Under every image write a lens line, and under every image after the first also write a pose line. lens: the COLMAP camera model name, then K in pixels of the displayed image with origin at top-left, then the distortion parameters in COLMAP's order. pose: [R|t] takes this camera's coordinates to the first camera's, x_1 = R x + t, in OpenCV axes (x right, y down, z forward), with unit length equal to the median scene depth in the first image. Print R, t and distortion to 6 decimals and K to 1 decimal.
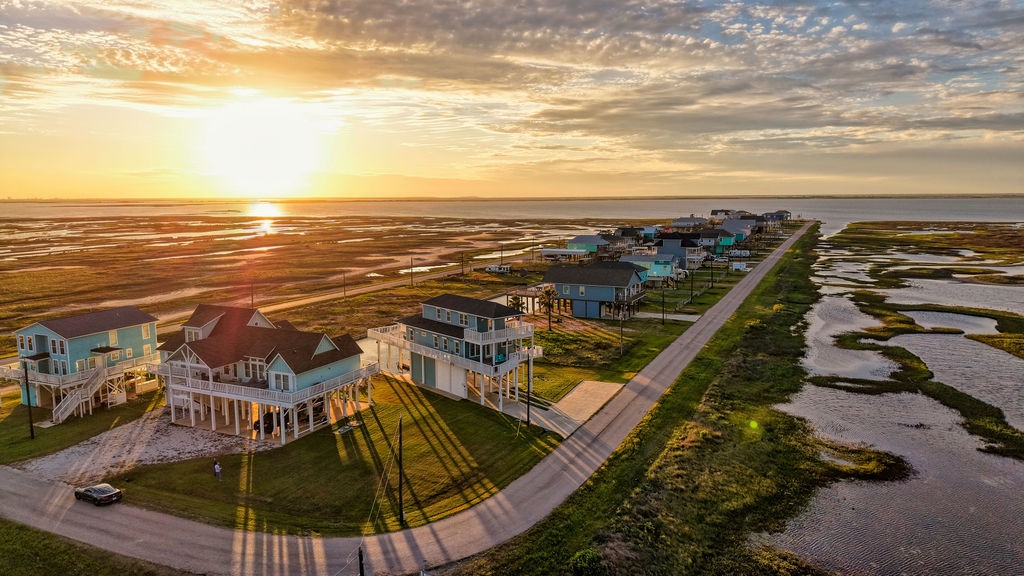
lens RADIAL K [[673.8, 0, 512.0], [0, 673.8, 288.0], [0, 0, 1]] dist [0.028670, -0.024878]
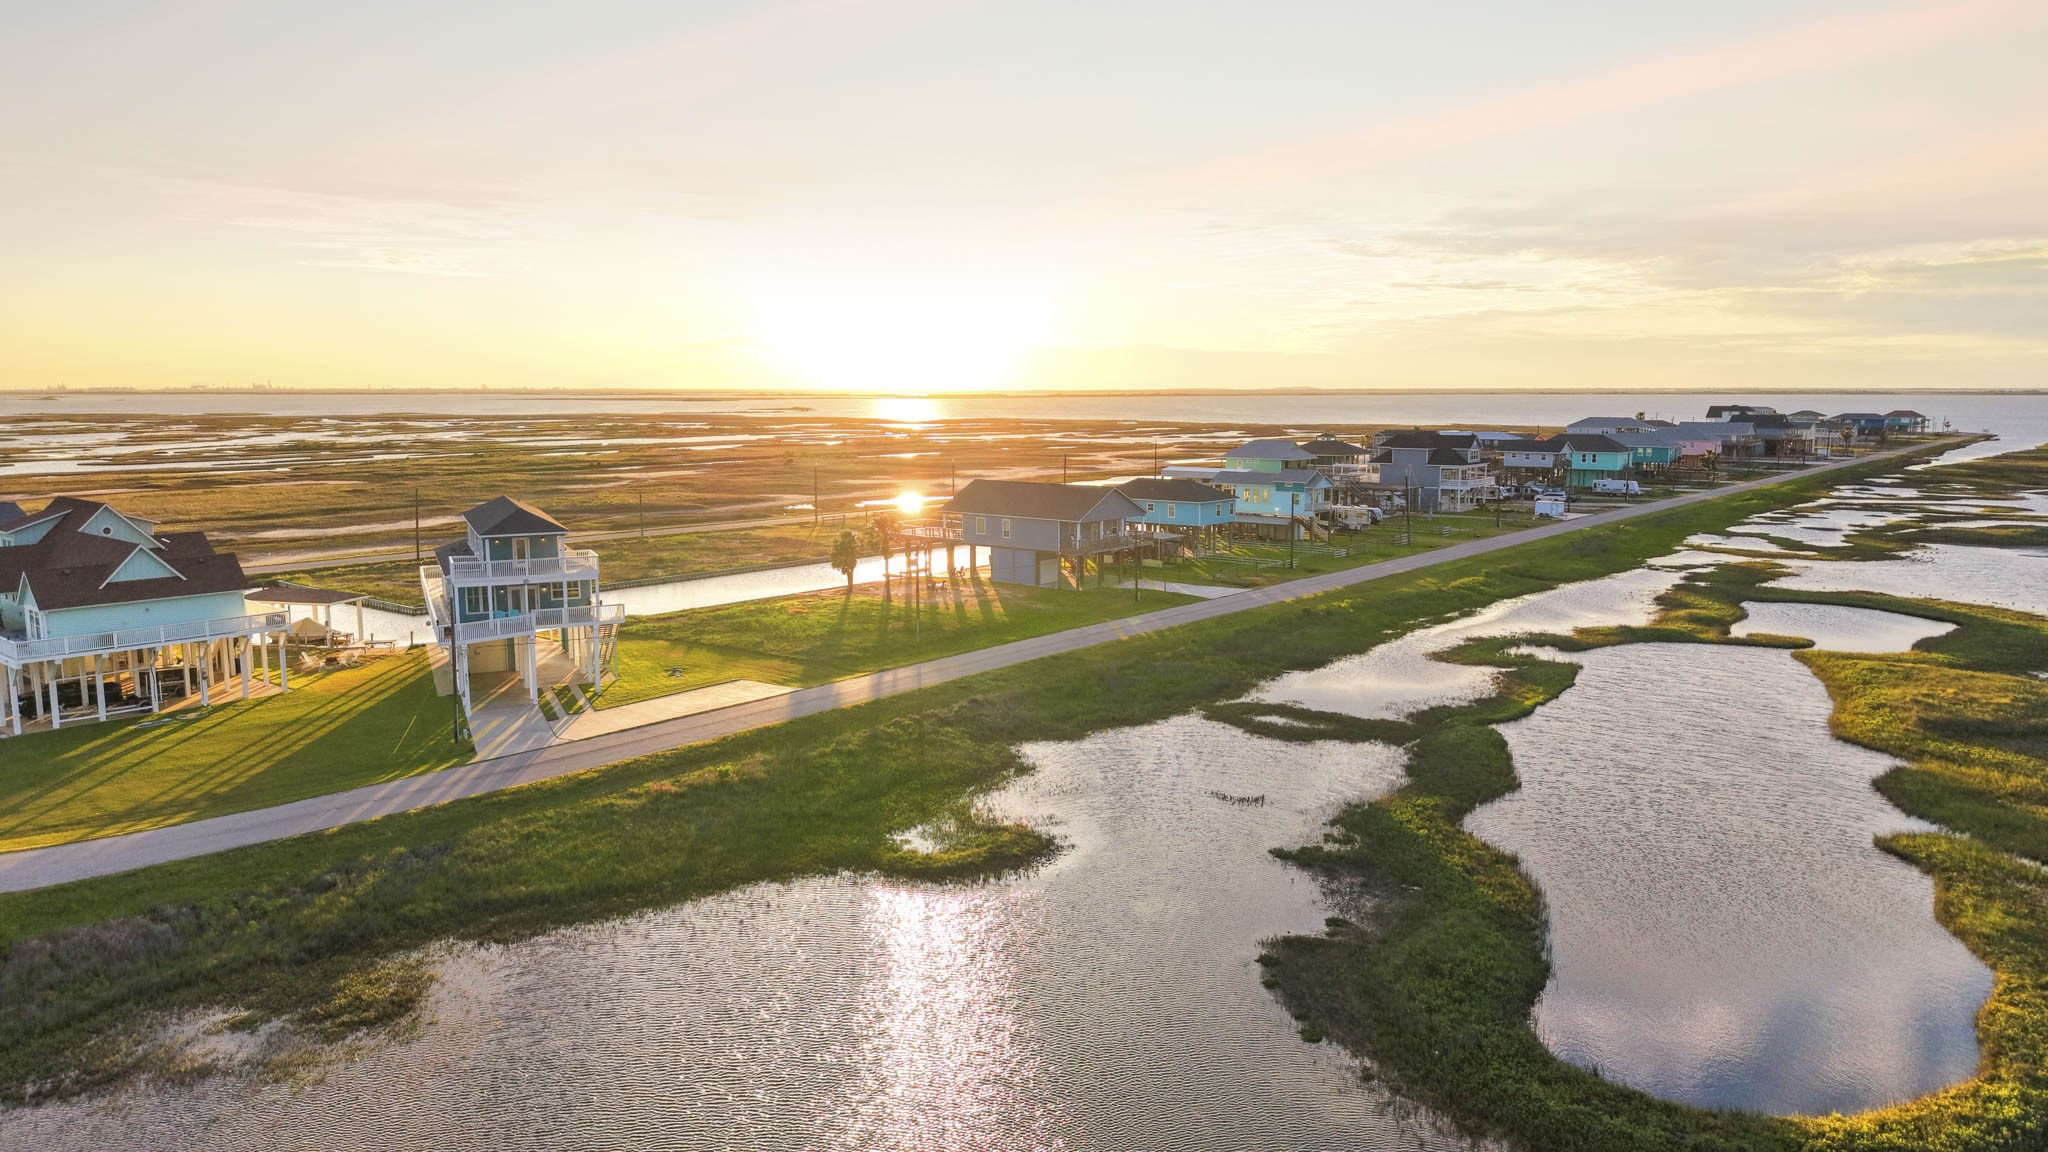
lens RADIAL K [[1359.4, 0, 1053.6], [0, 1359.4, 481.7], [0, 0, 1]] dist [0.031002, -0.036857]
pose [[0.970314, 0.021368, -0.240904, 0.195587], [-0.037241, 0.997410, -0.061531, 0.015723], [0.238966, 0.068676, 0.968596, 0.026616]]
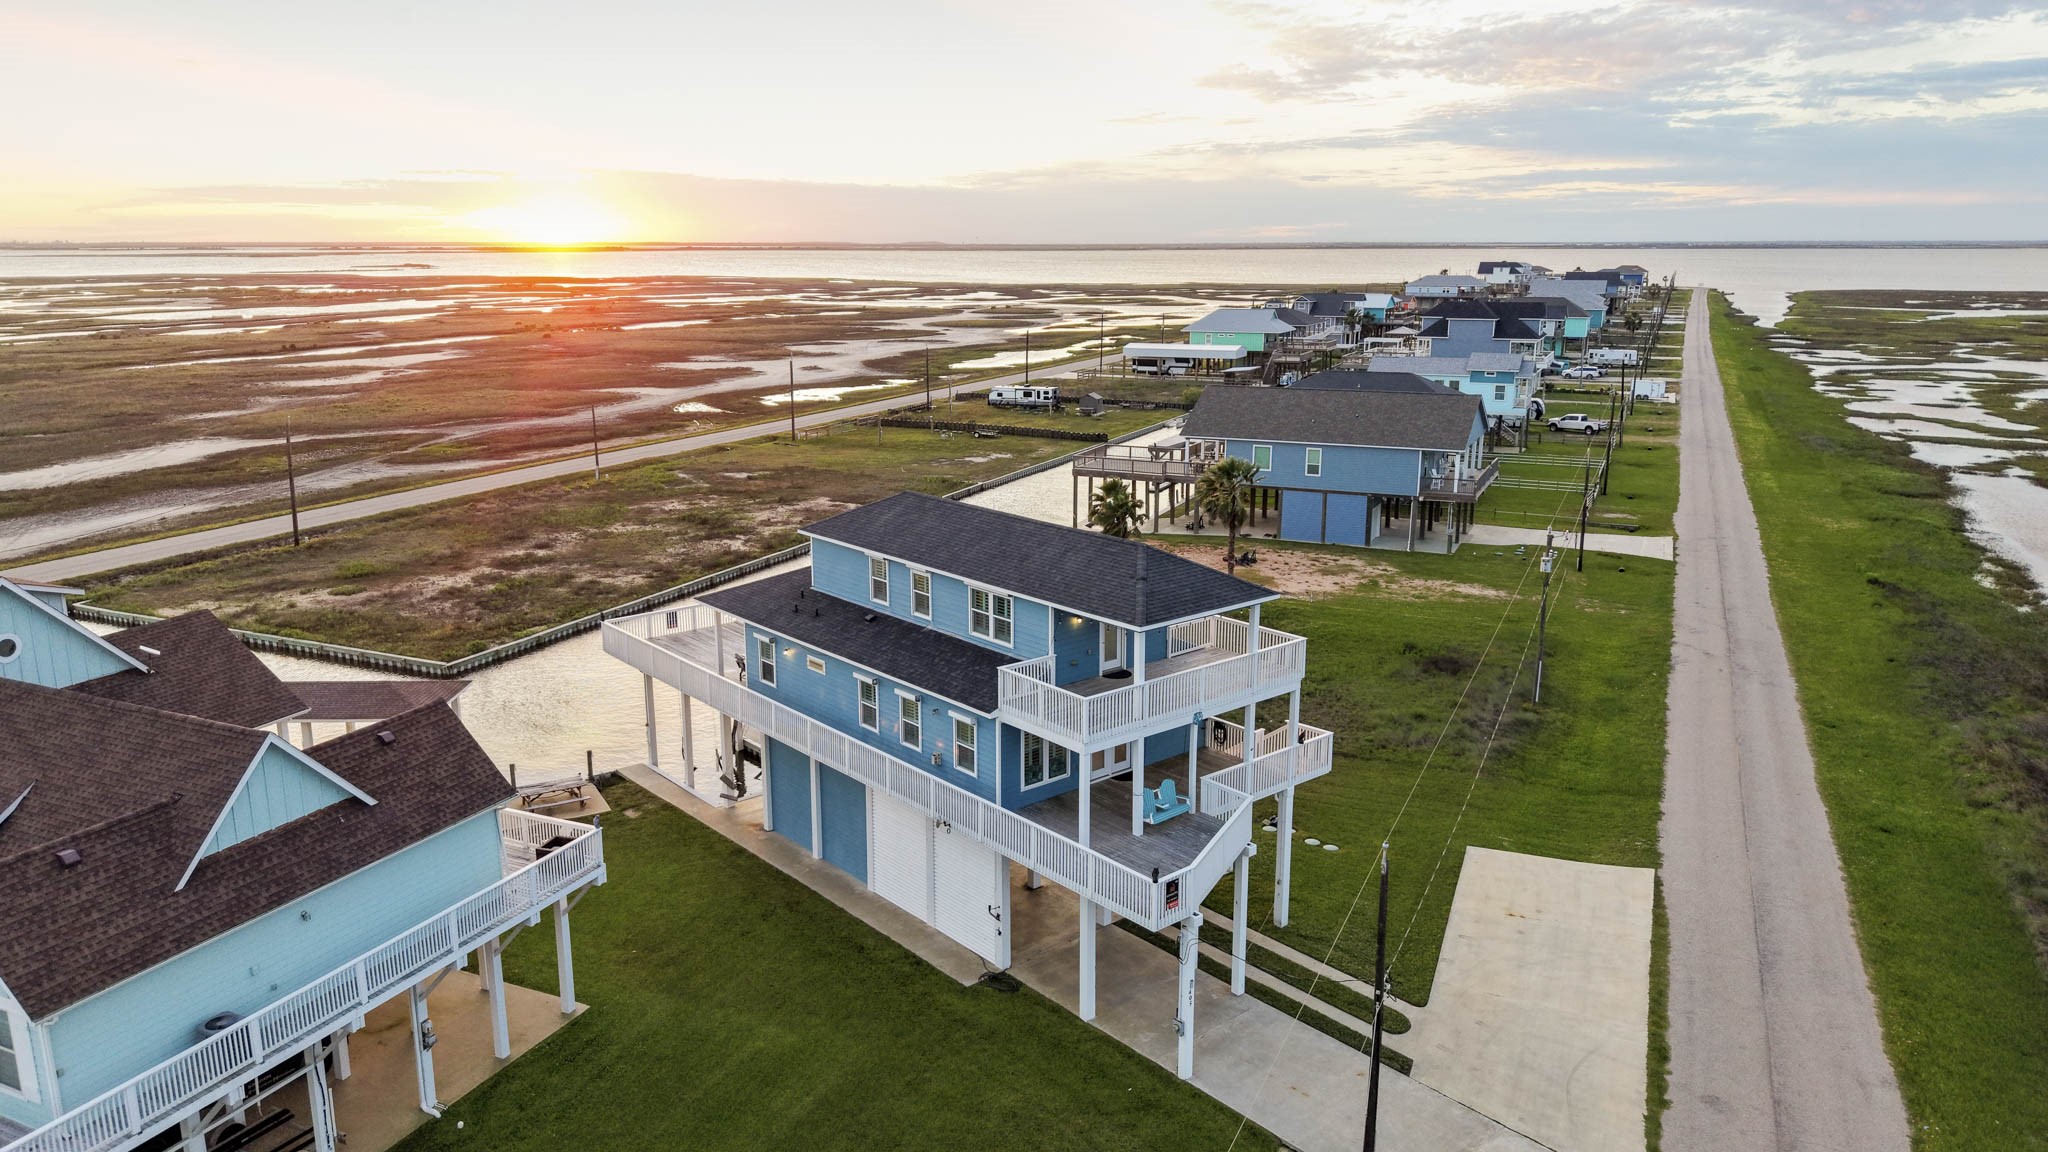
lens RADIAL K [[1386.7, 0, 1008.7], [0, 1386.7, 530.1], [0, 0, 1]] dist [0.032897, -0.030706]
pose [[0.999988, 0.004427, -0.001849, -0.020850], [-0.004290, 0.997637, 0.068570, -0.004164], [0.002148, -0.068562, 0.997645, 0.172604]]
